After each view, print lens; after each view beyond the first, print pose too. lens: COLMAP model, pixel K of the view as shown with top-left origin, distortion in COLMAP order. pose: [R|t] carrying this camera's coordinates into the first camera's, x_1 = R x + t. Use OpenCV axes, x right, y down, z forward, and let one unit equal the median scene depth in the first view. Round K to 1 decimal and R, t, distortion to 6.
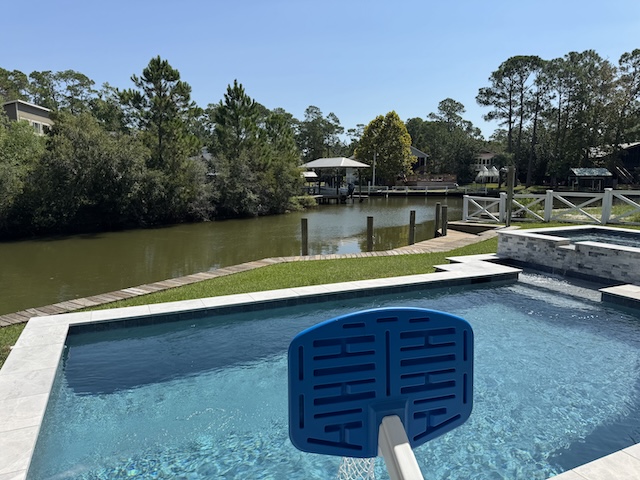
lens RADIAL K [[452.3, 0, 320.5], [0, 452.3, 239.7], [0, 0, 1]] dist [0.034894, -0.021467]
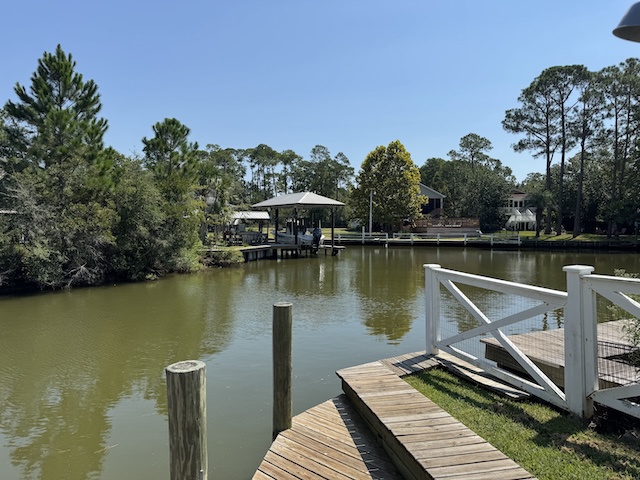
lens RADIAL K [[452.3, 0, 319.0], [0, 452.3, 238.9], [0, 0, 1]] dist [0.034894, -0.021467]
pose [[0.997532, 0.005329, -0.070018, 0.080420], [-0.012700, 0.994364, -0.105257, -0.024208], [0.069062, 0.105886, 0.991977, 0.214323]]
